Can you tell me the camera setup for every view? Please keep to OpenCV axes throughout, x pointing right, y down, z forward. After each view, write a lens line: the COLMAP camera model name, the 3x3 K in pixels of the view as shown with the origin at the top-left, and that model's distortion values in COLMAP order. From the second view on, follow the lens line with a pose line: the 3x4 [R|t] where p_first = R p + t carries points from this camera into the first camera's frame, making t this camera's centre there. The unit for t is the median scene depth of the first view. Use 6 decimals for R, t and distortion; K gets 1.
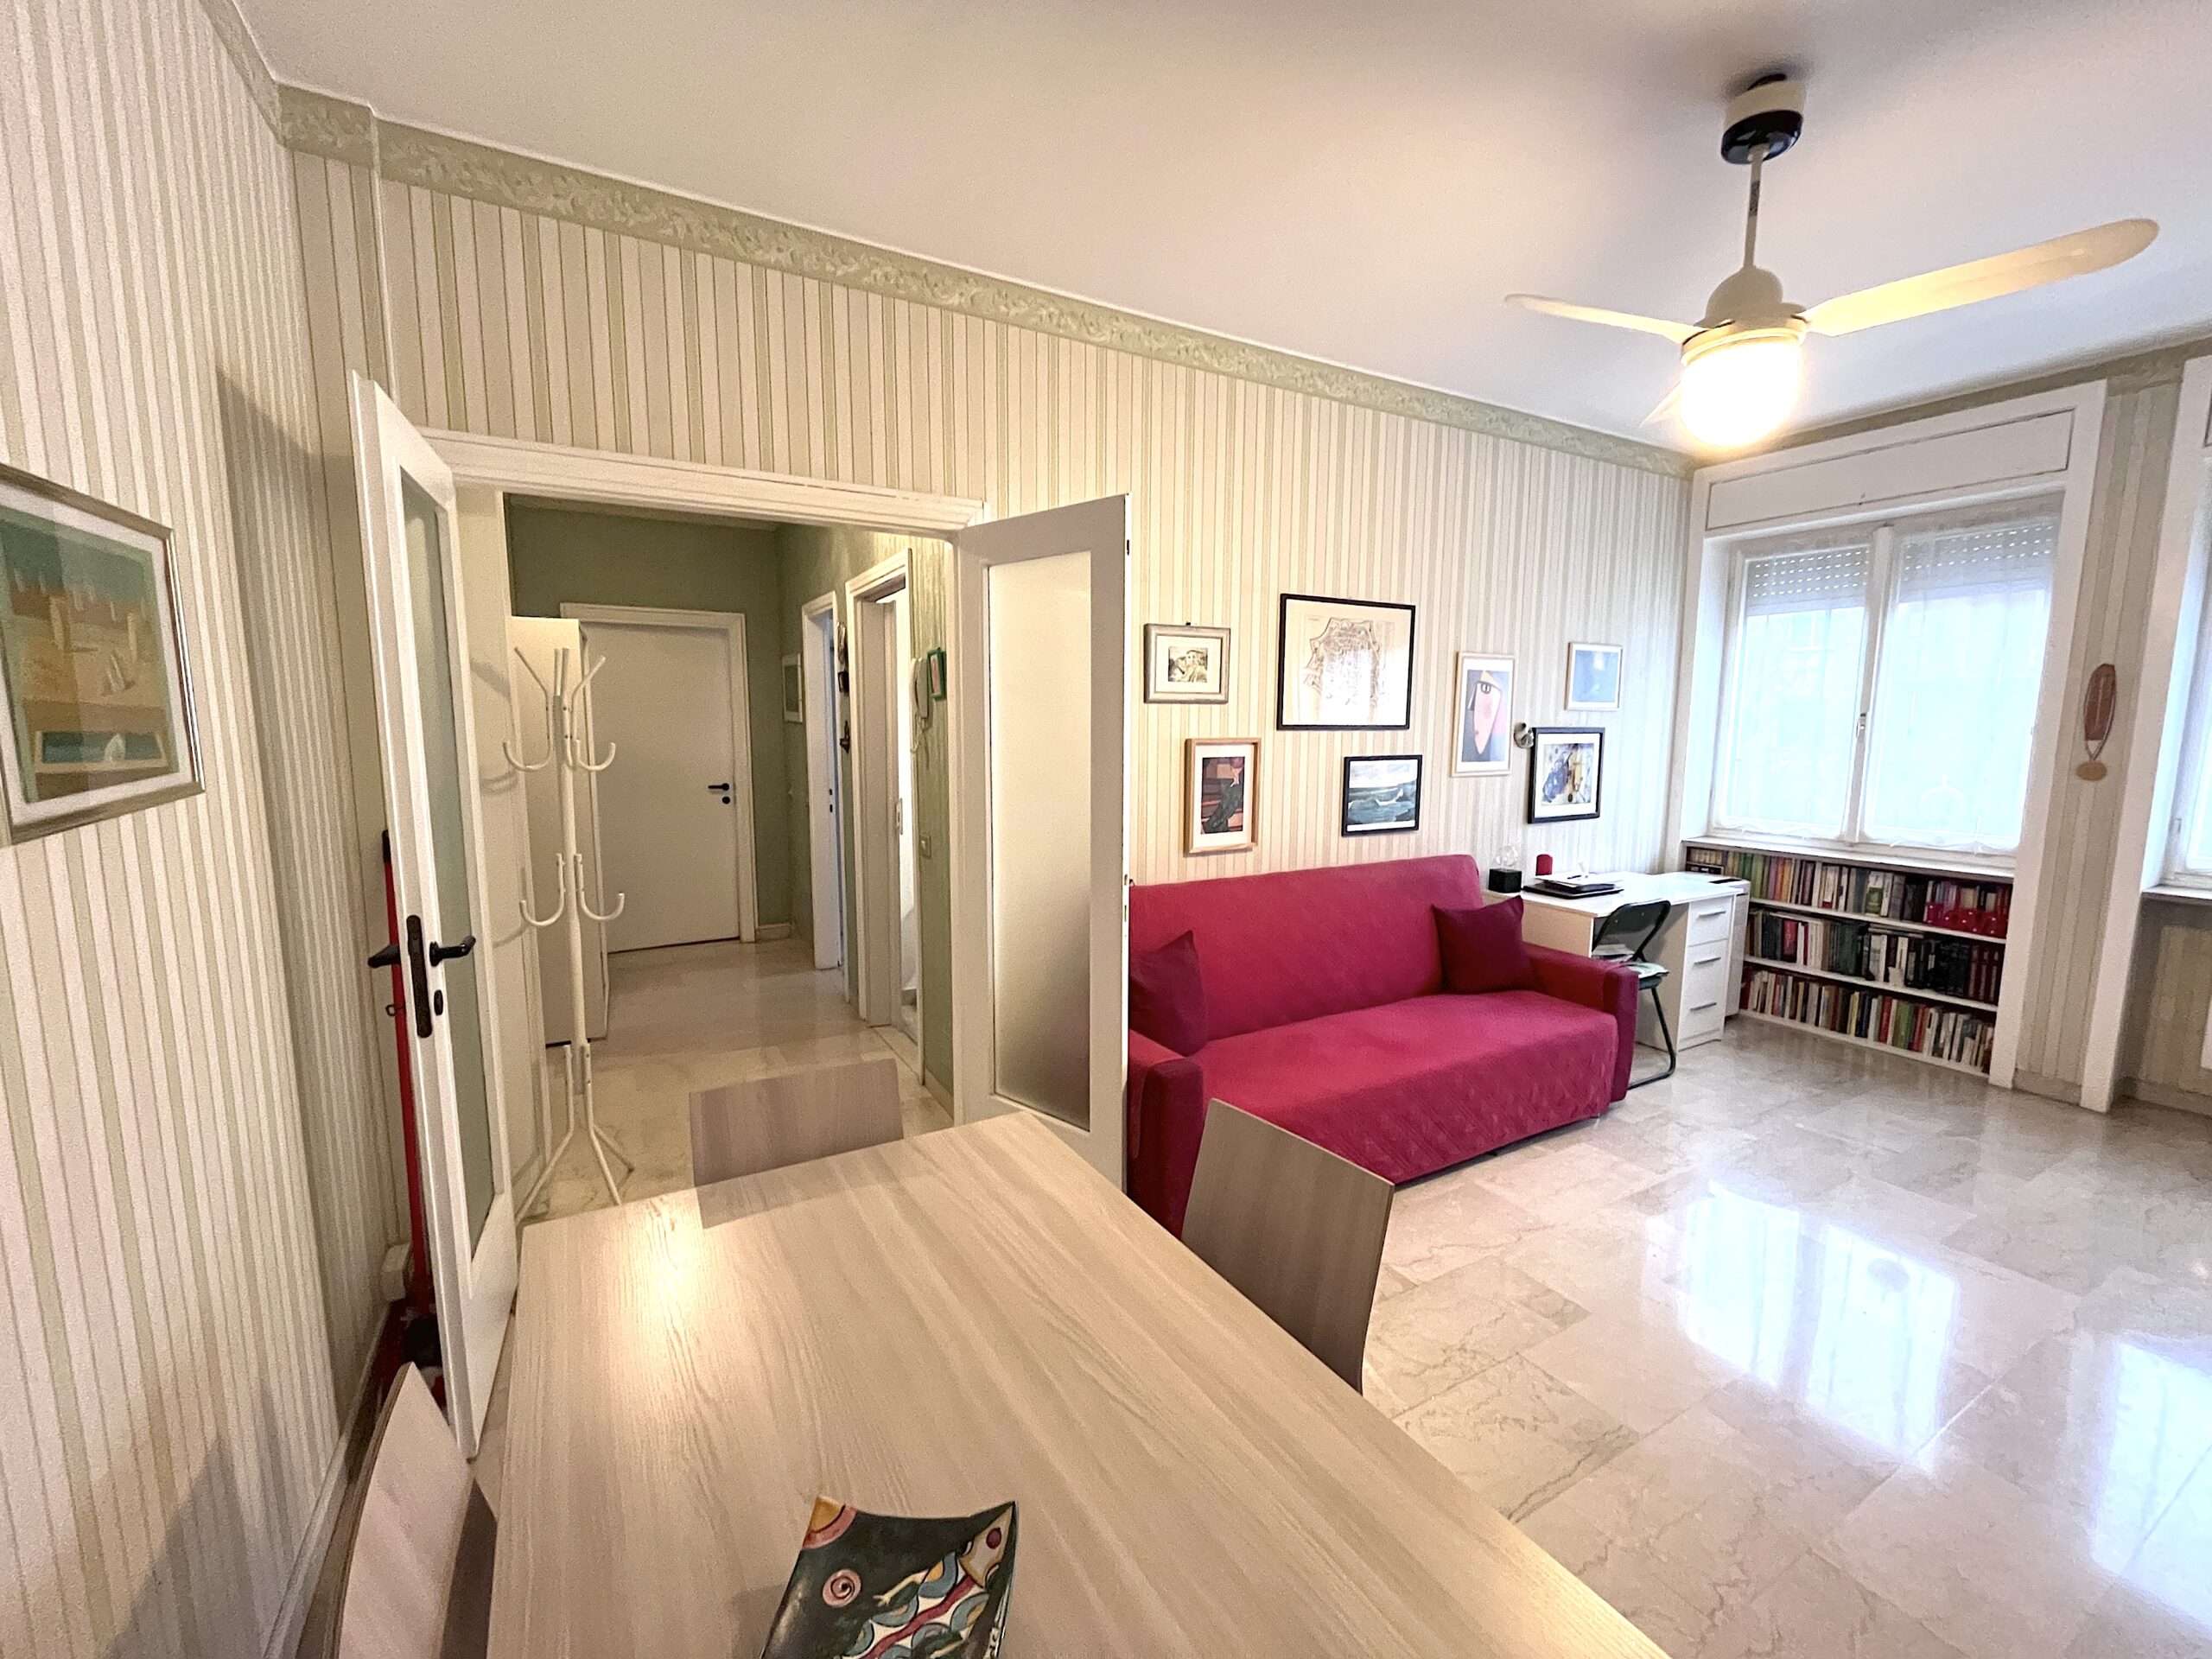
lens RADIAL K [[902.7, 0, 1098.6], [0, 902.7, 834.6], [0, 0, 1]] dist [-0.000692, -0.000234]
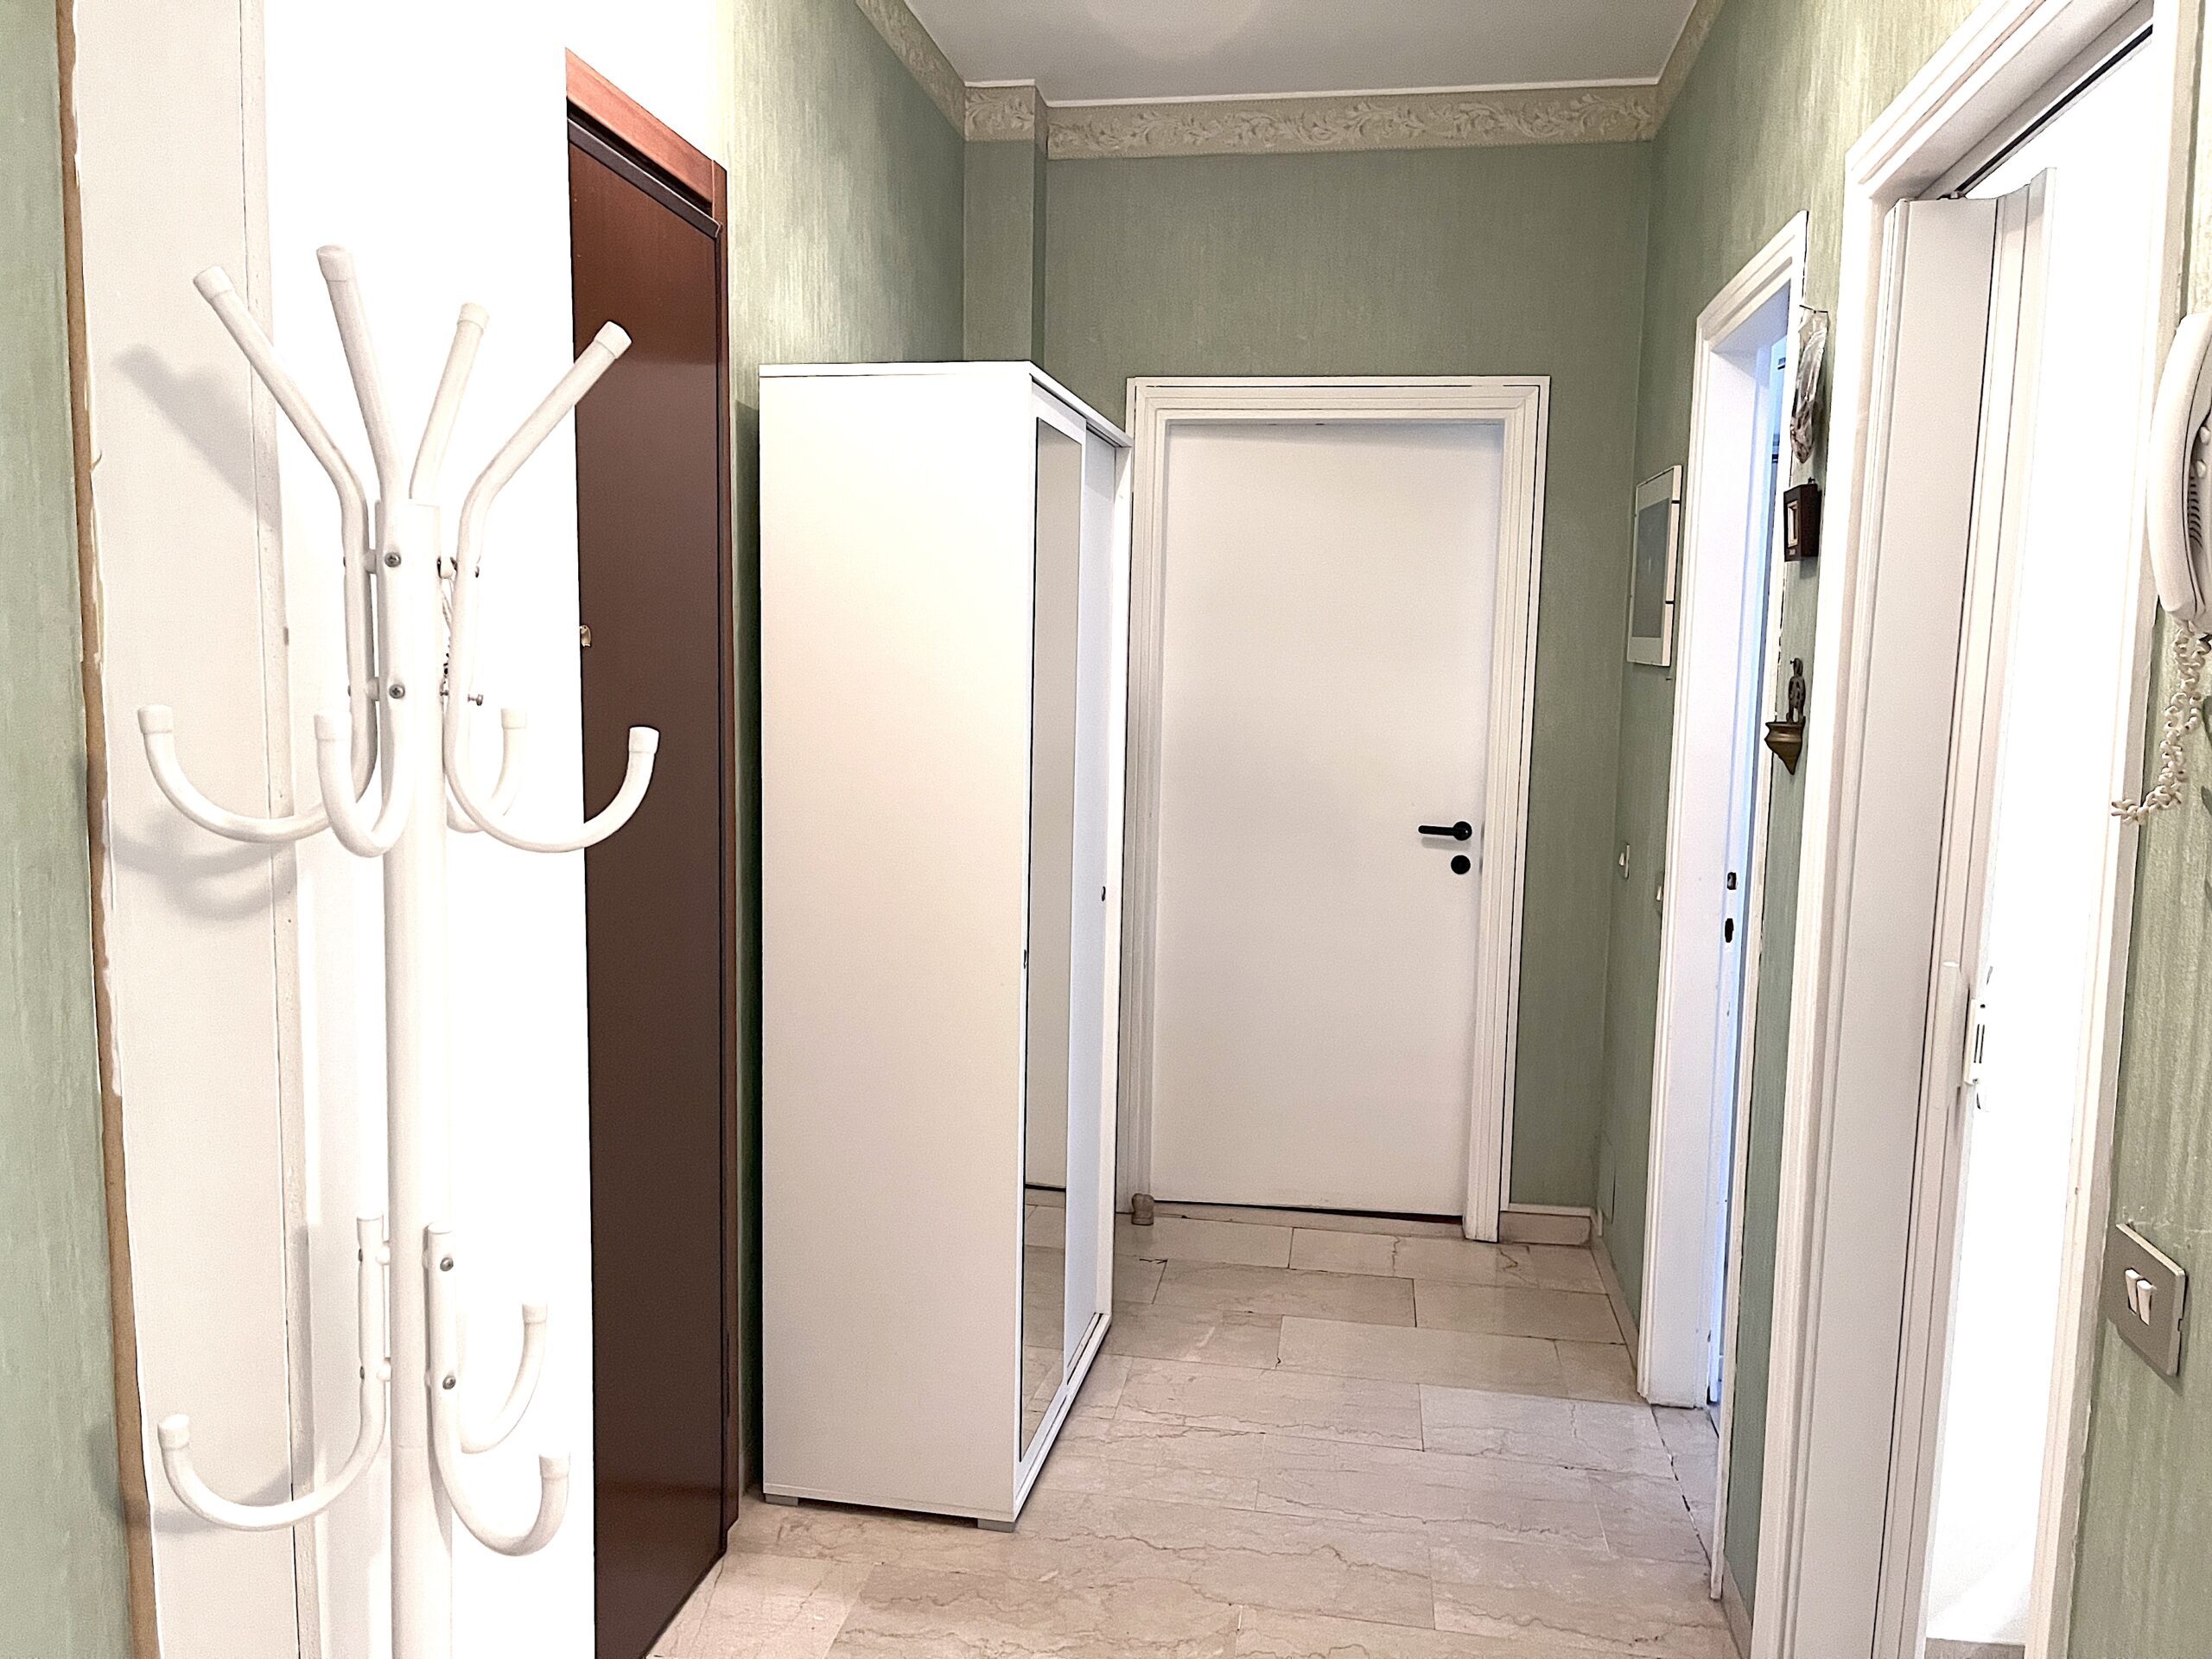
lens RADIAL K [[1668.8, 0, 1105.6], [0, 1668.8, 844.2], [0, 0, 1]] dist [0.073411, -0.095419]
pose [[0.784381, 0.081650, -0.614882, -0.098259], [-0.096279, 0.995310, 0.009347, -0.043293], [0.612762, 0.051869, 0.788564, 0.370978]]
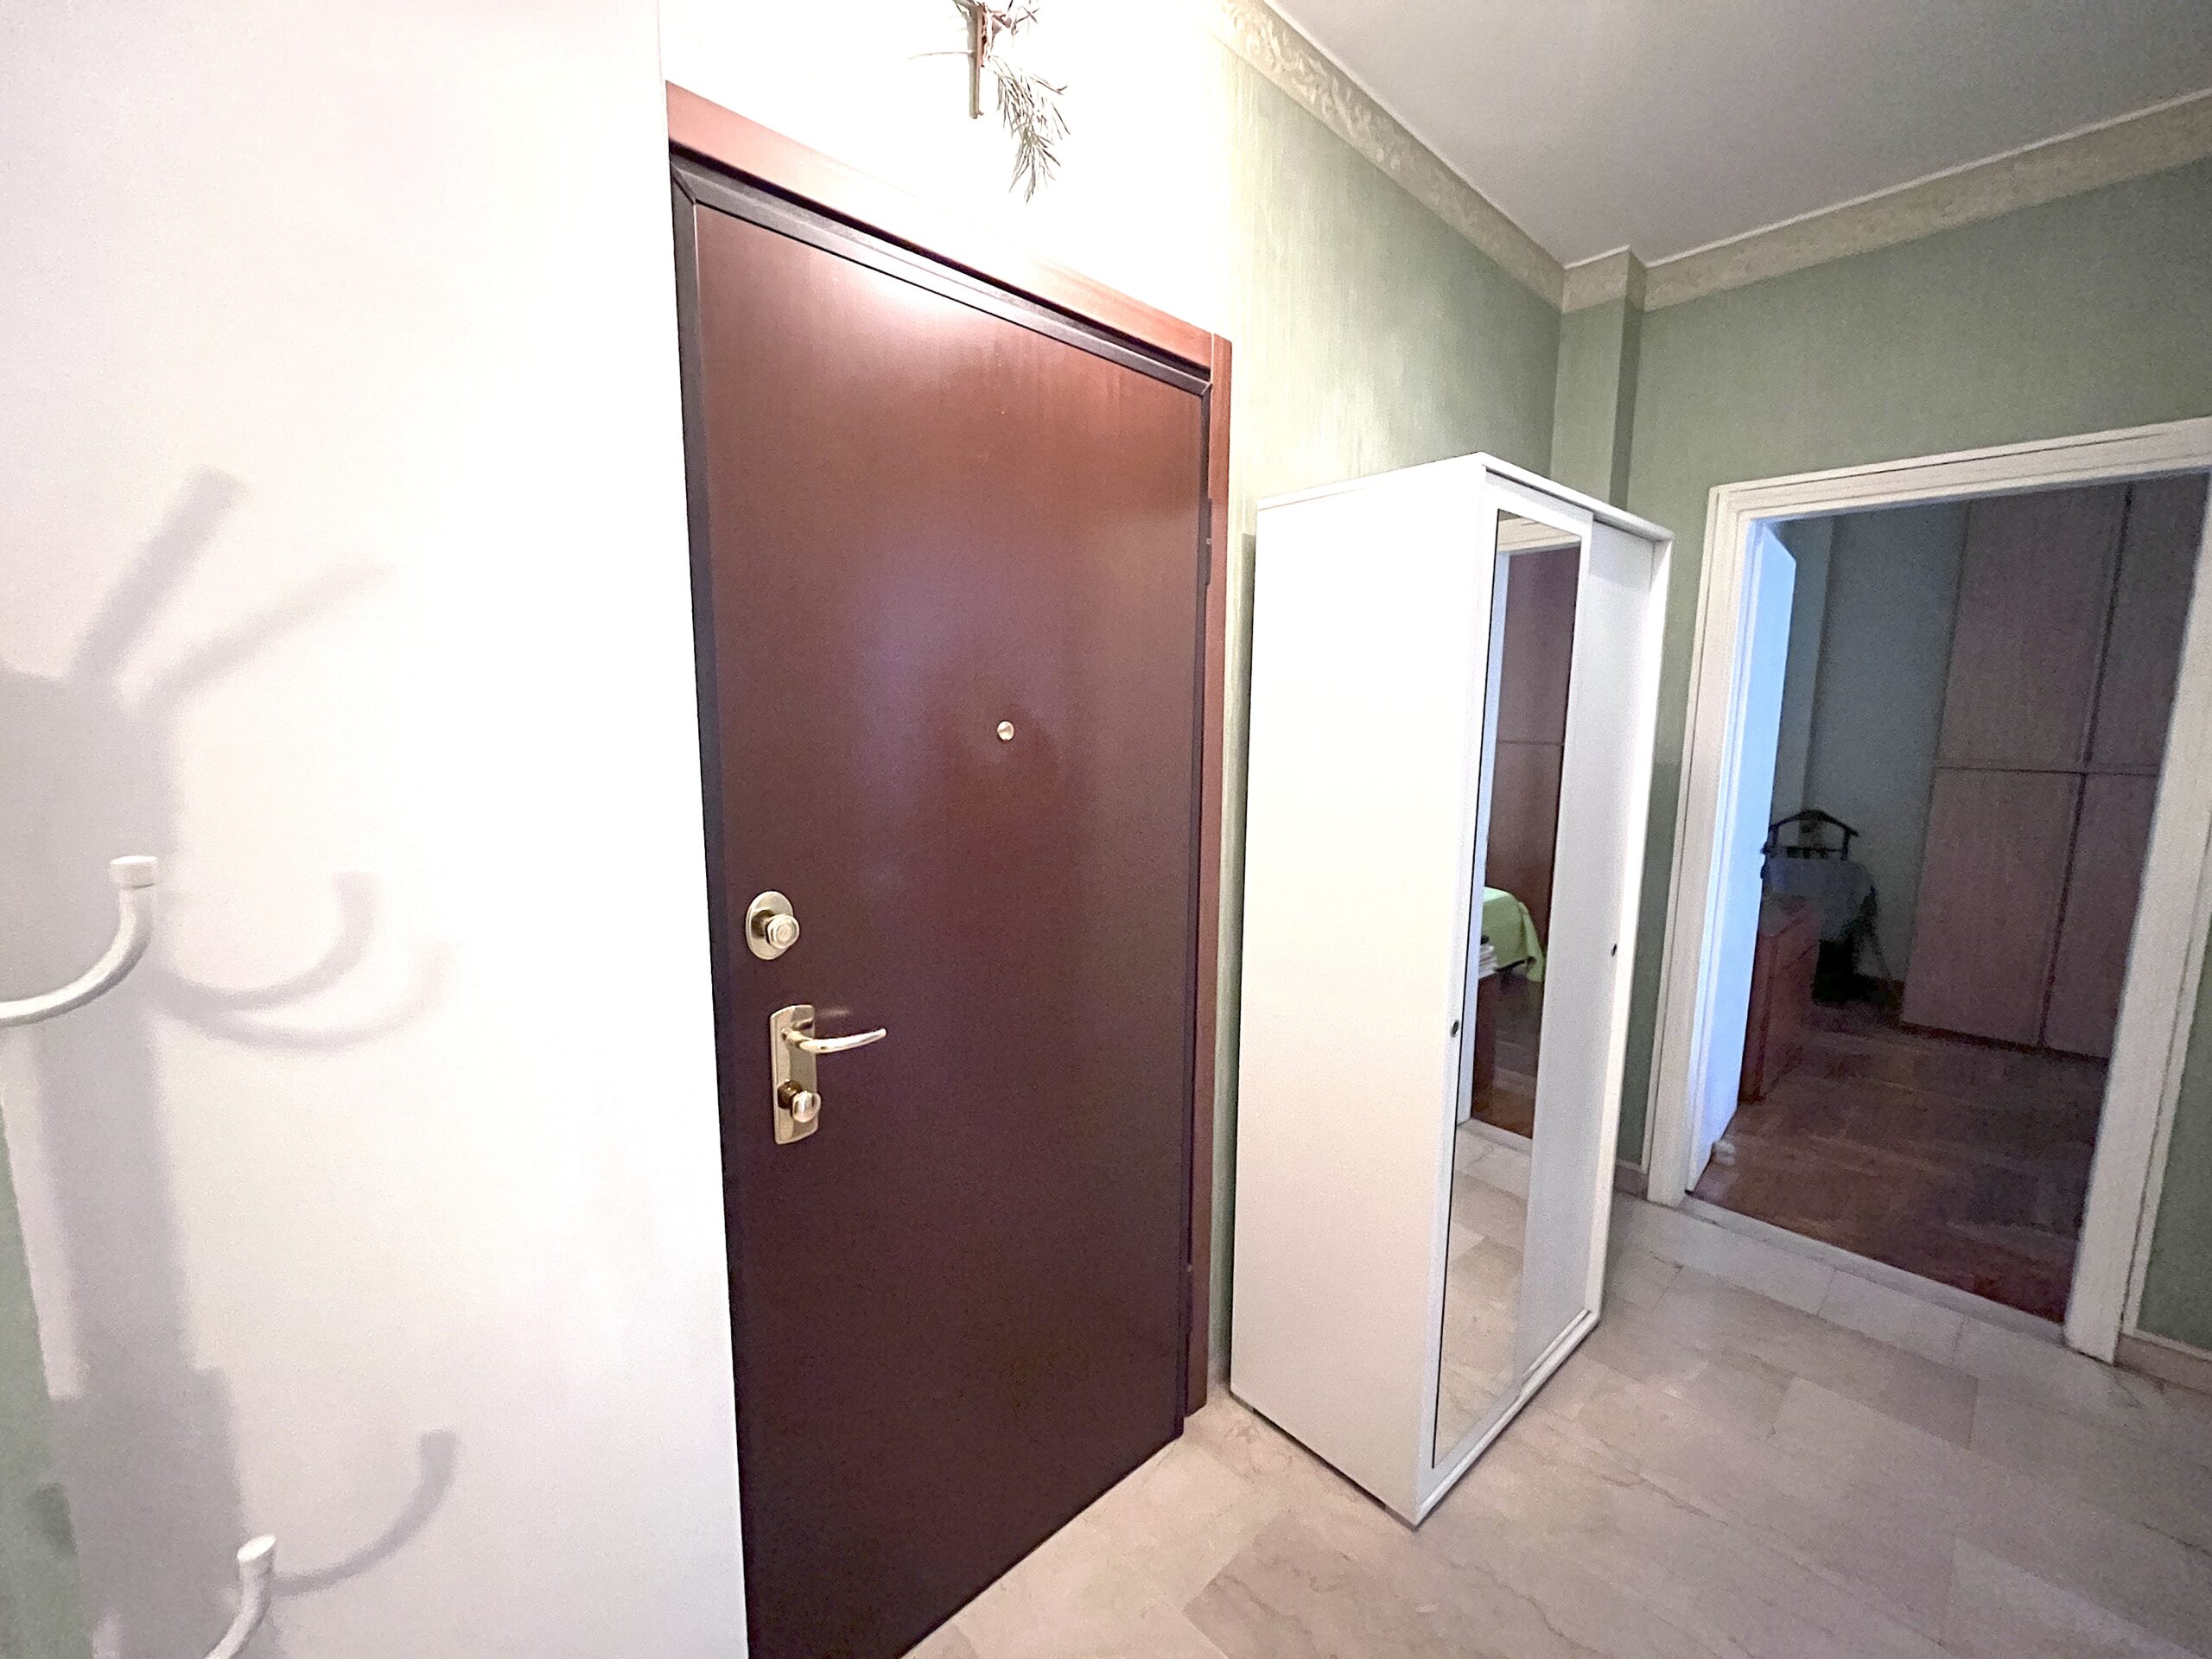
lens RADIAL K [[902.7, 0, 1098.6], [0, 902.7, 834.6], [0, 0, 1]] dist [-0.000692, -0.000234]
pose [[0.241236, 0.128976, -0.961858, -0.181365], [-0.131198, 0.986365, 0.099358, -0.075675], [0.961557, 0.102225, 0.254868, 0.563868]]
